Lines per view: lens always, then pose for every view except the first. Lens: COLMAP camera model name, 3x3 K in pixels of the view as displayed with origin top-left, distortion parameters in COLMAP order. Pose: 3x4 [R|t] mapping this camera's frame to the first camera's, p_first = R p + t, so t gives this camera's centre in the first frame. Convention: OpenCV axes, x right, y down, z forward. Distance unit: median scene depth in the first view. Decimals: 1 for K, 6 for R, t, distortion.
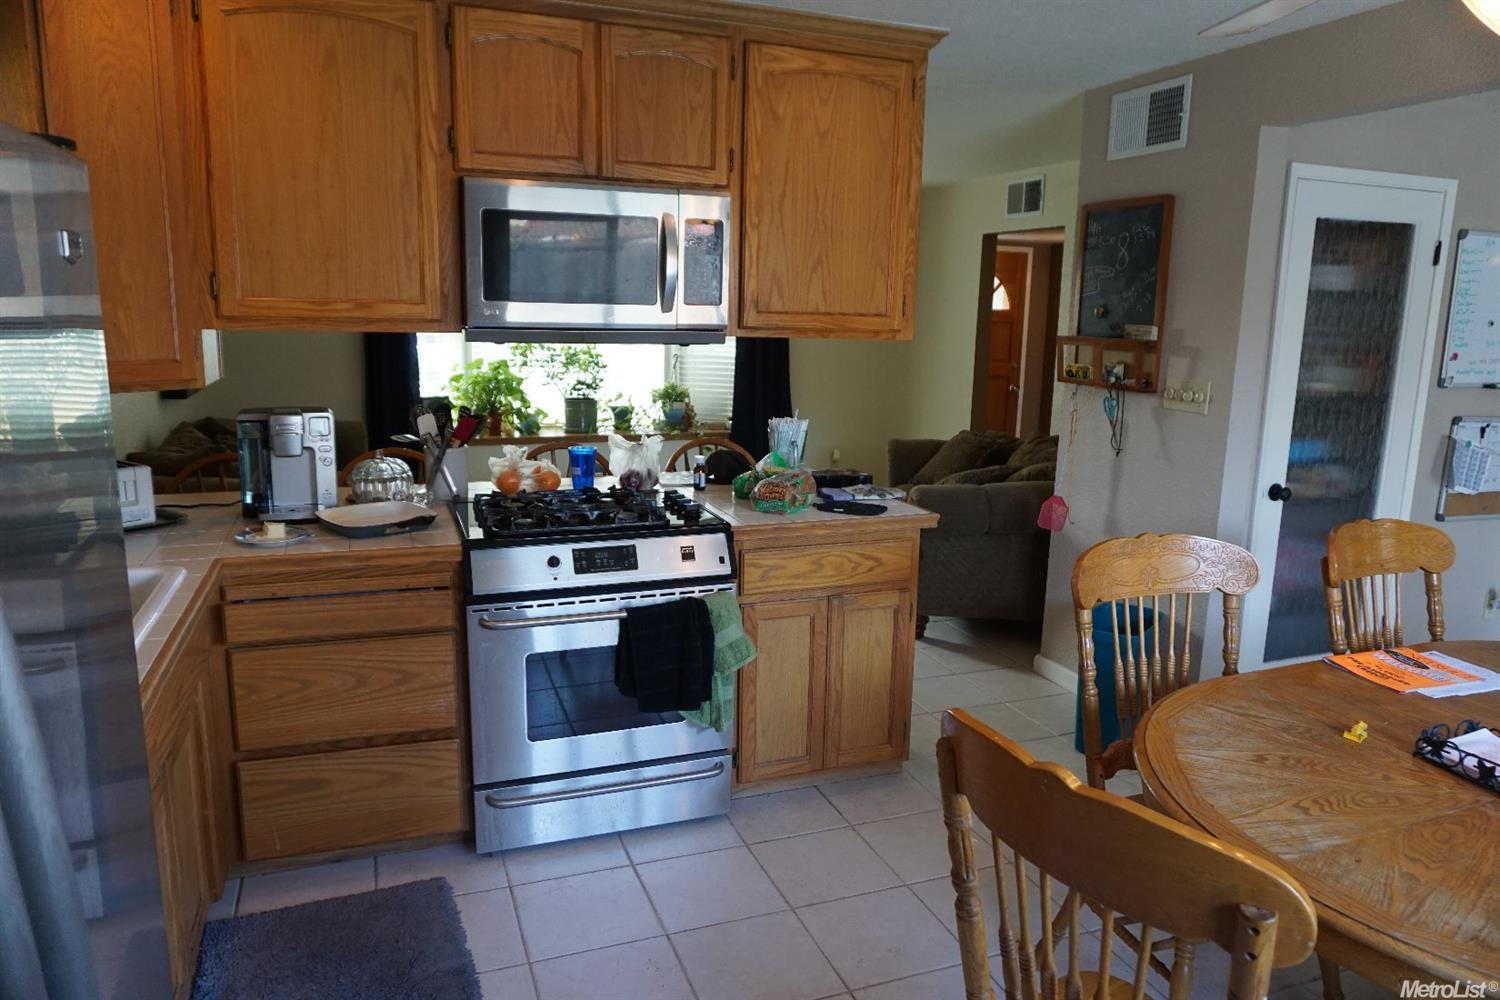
lens RADIAL K [[999.3, 0, 747.5], [0, 999.3, 492.0], [0, 0, 1]] dist [-0.059511, 0.044026]
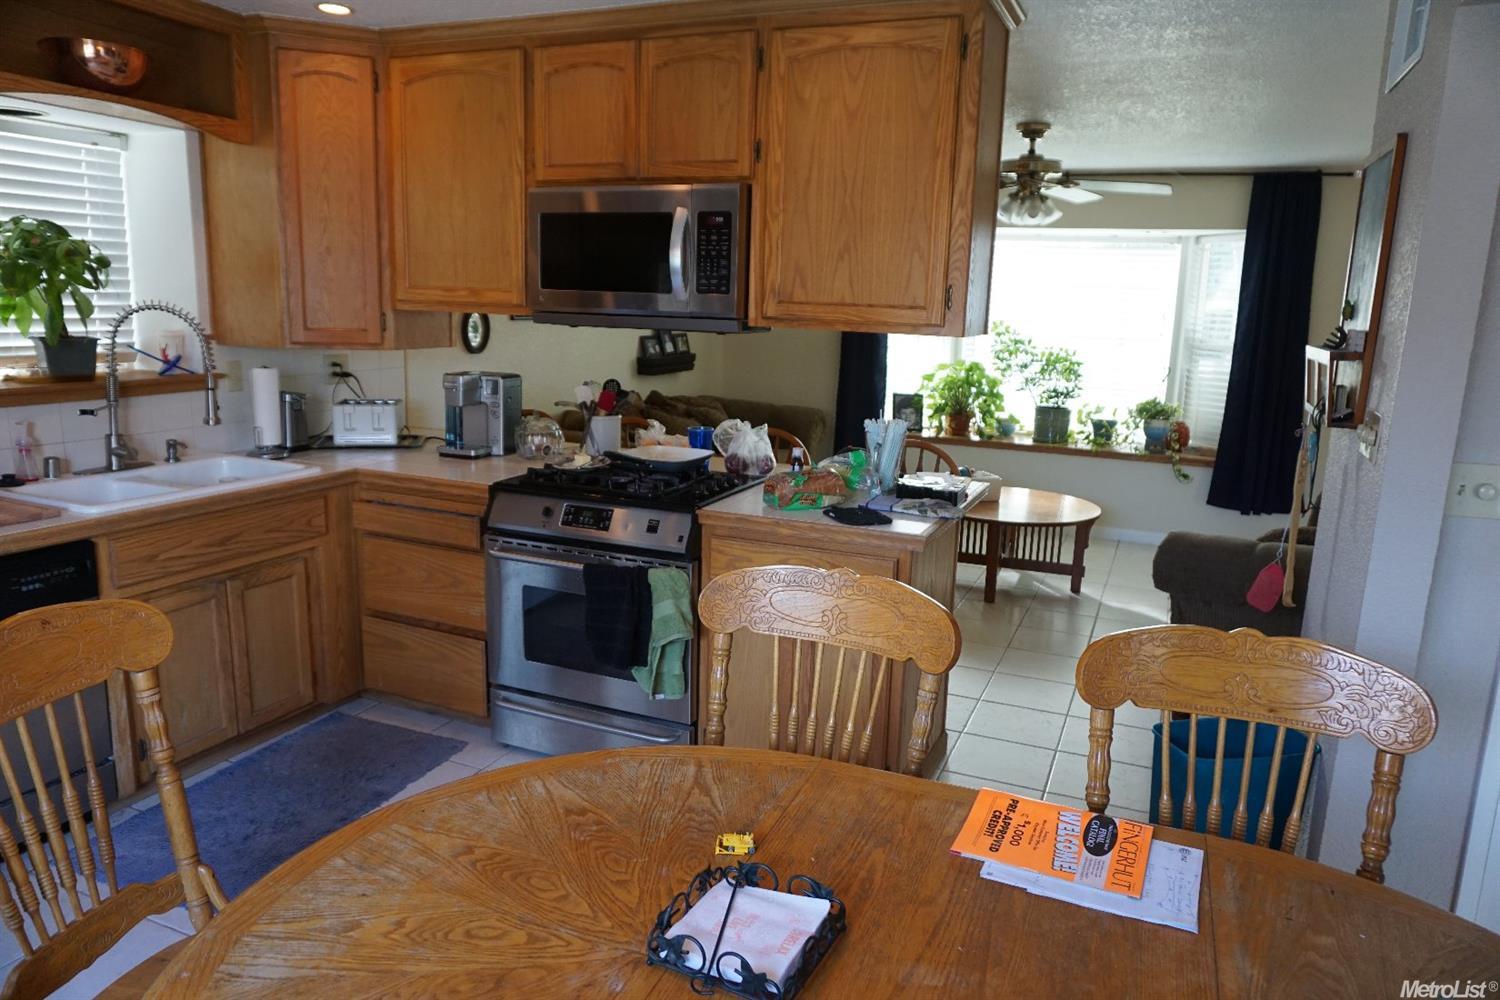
lens RADIAL K [[999.3, 0, 747.5], [0, 999.3, 492.0], [0, 0, 1]] dist [-0.059511, 0.044026]
pose [[0.721263, 0.134781, -0.679422, 0.680064], [-0.143069, 0.988723, 0.044258, -0.033847], [0.677725, 0.065282, 0.732412, 0.267853]]
